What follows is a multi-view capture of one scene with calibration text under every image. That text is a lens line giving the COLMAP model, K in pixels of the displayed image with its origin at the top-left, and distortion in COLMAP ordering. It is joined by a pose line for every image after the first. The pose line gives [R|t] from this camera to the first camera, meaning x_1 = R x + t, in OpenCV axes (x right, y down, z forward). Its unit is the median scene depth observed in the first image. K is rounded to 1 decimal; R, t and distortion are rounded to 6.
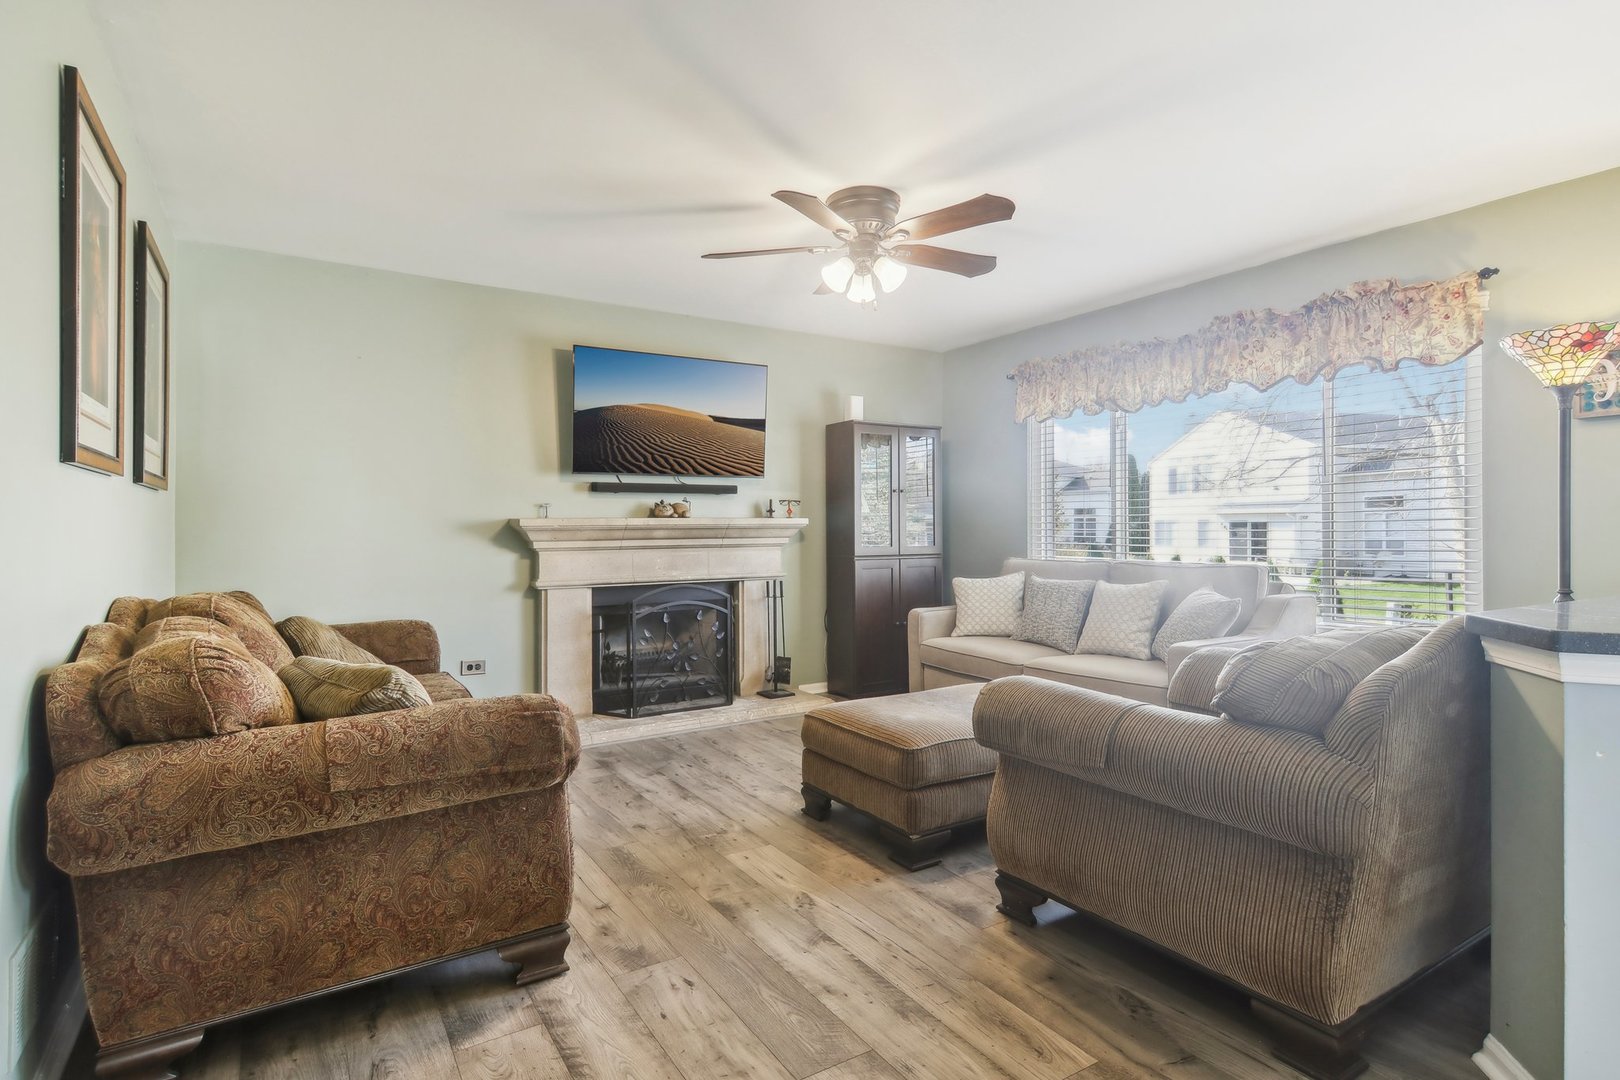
lens RADIAL K [[822.2, 0, 805.7], [0, 822.2, 527.9], [0, 0, 1]] dist [0.029388, -0.002362]
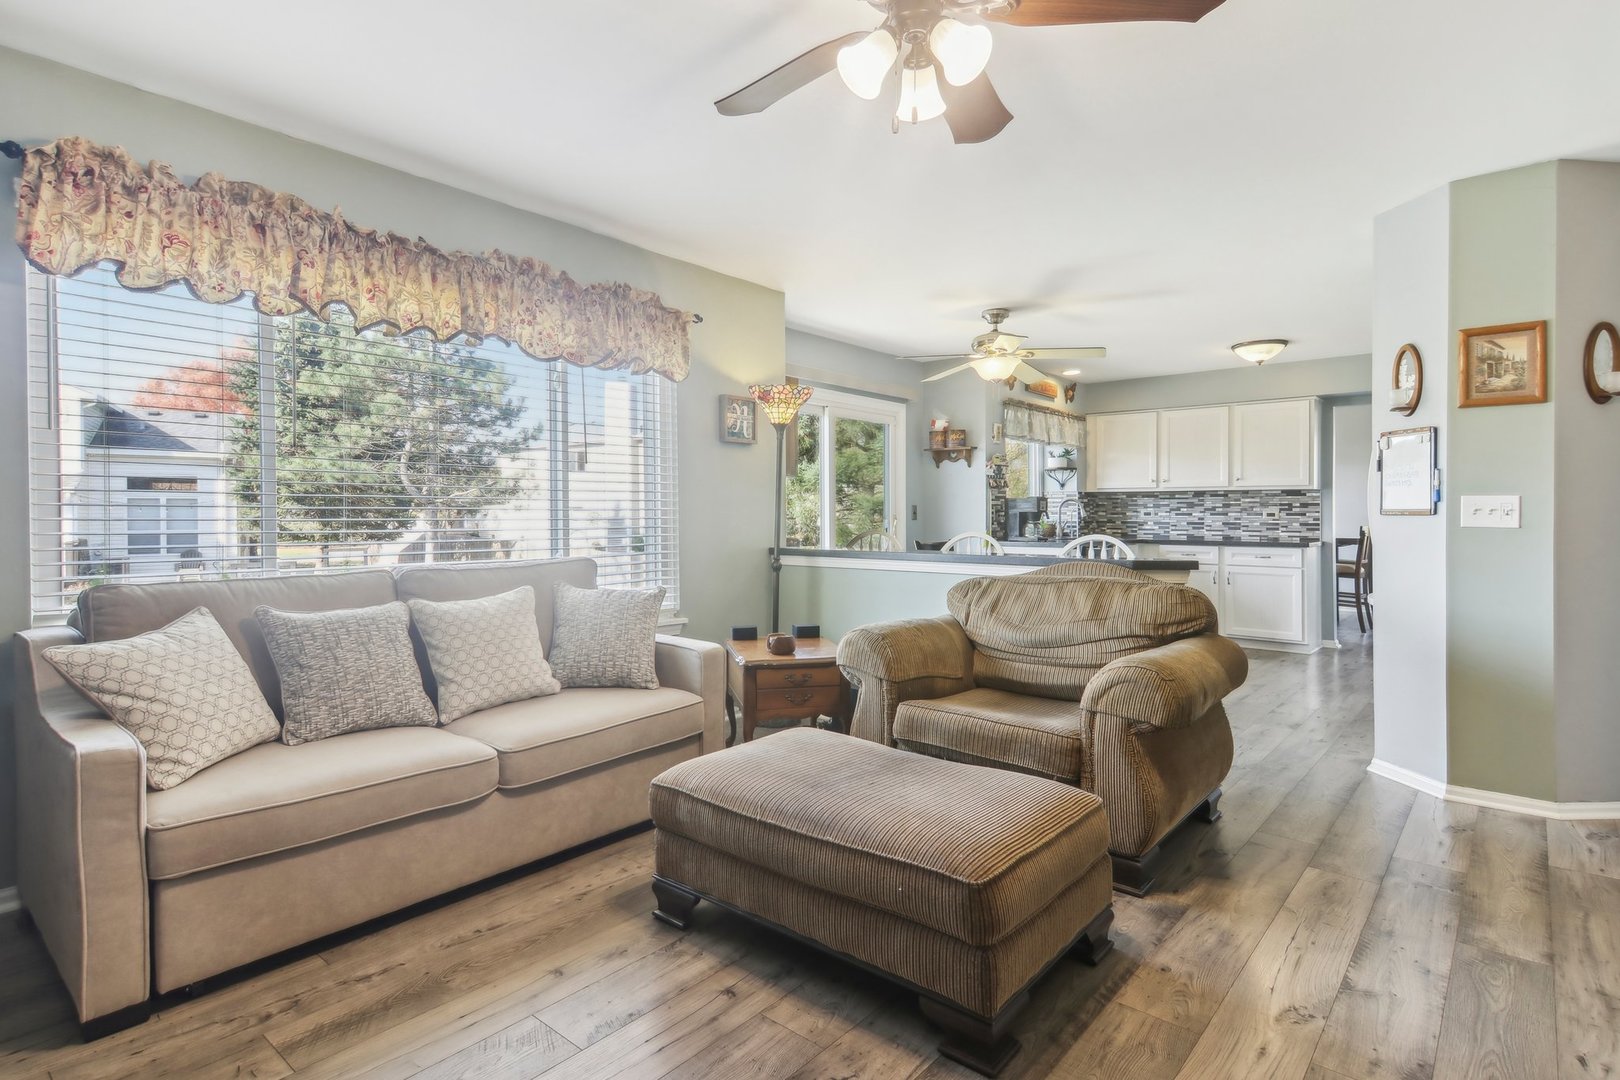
lens RADIAL K [[822.2, 0, 805.2], [0, 822.2, 531.2], [0, 0, 1]] dist [0.029388, -0.002362]
pose [[-0.293183, -0.010553, 0.955998, -0.634195], [-0.001486, 0.999943, 0.010583, 0.009608], [-0.956055, 0.001682, -0.293182, 1.772299]]
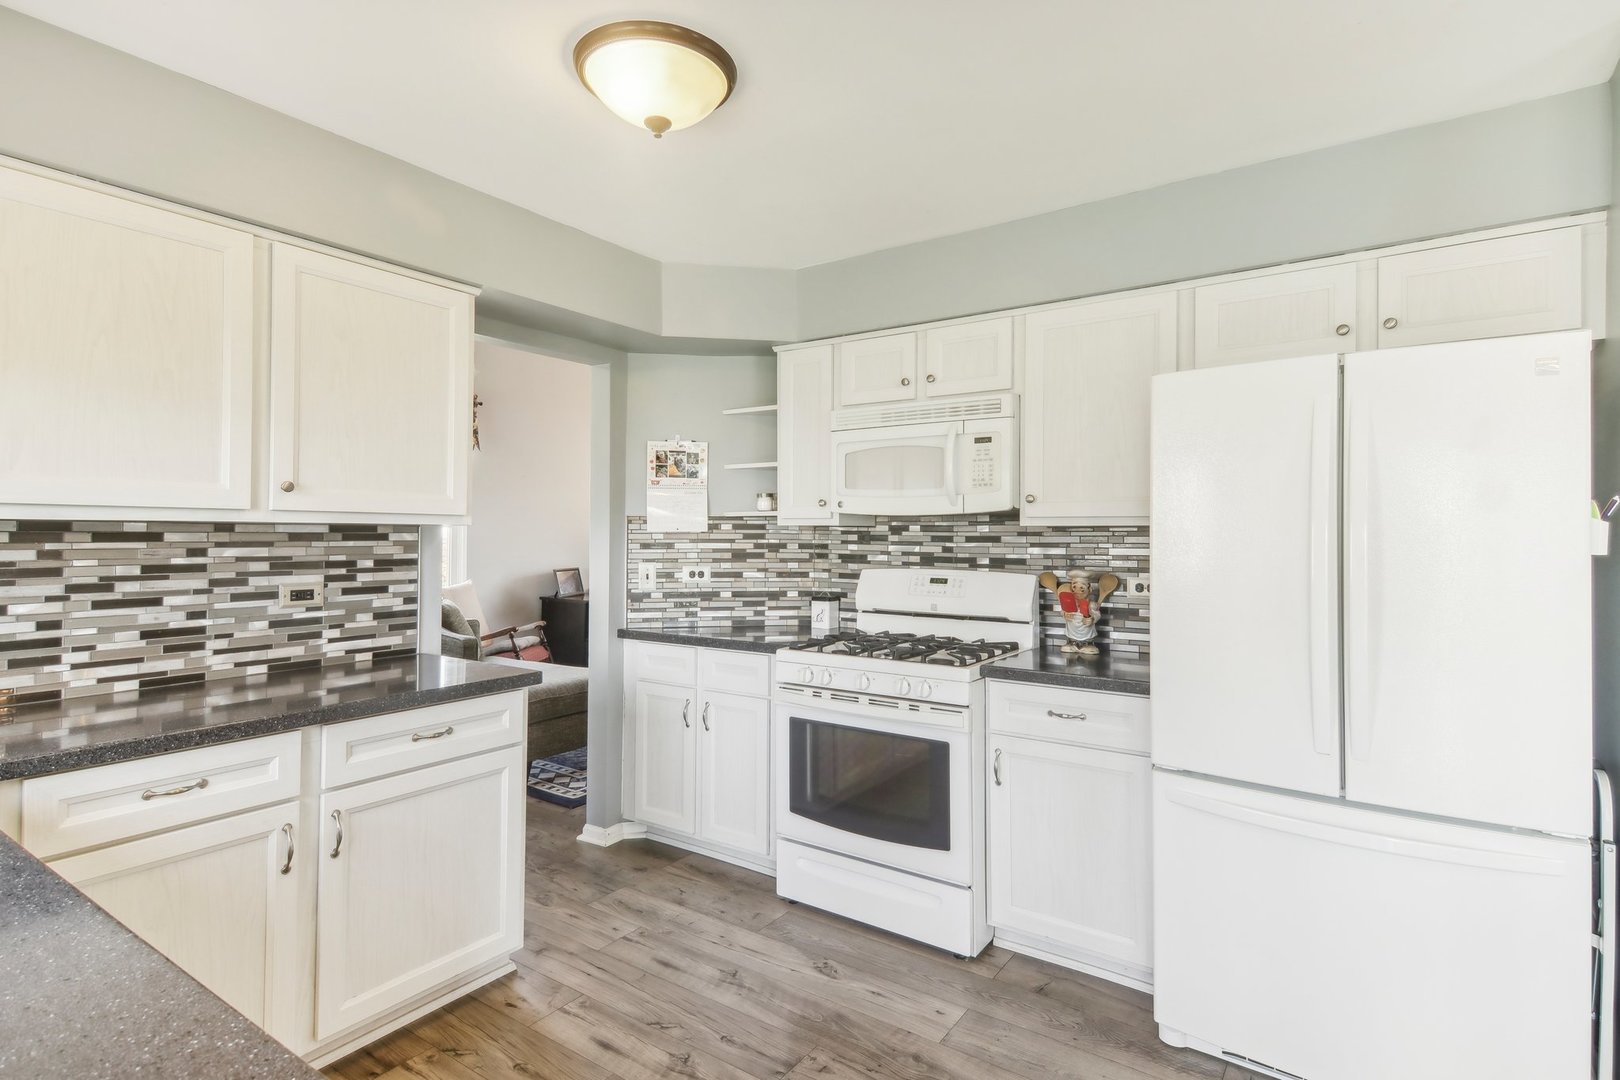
lens RADIAL K [[822.2, 0, 799.7], [0, 822.2, 531.3], [0, 0, 1]] dist [0.029388, -0.002362]
pose [[-0.928741, 0.004441, -0.370702, -0.397506], [0.004017, 0.999990, 0.001914, -0.002132], [0.370706, 0.000289, -0.928750, 1.630949]]
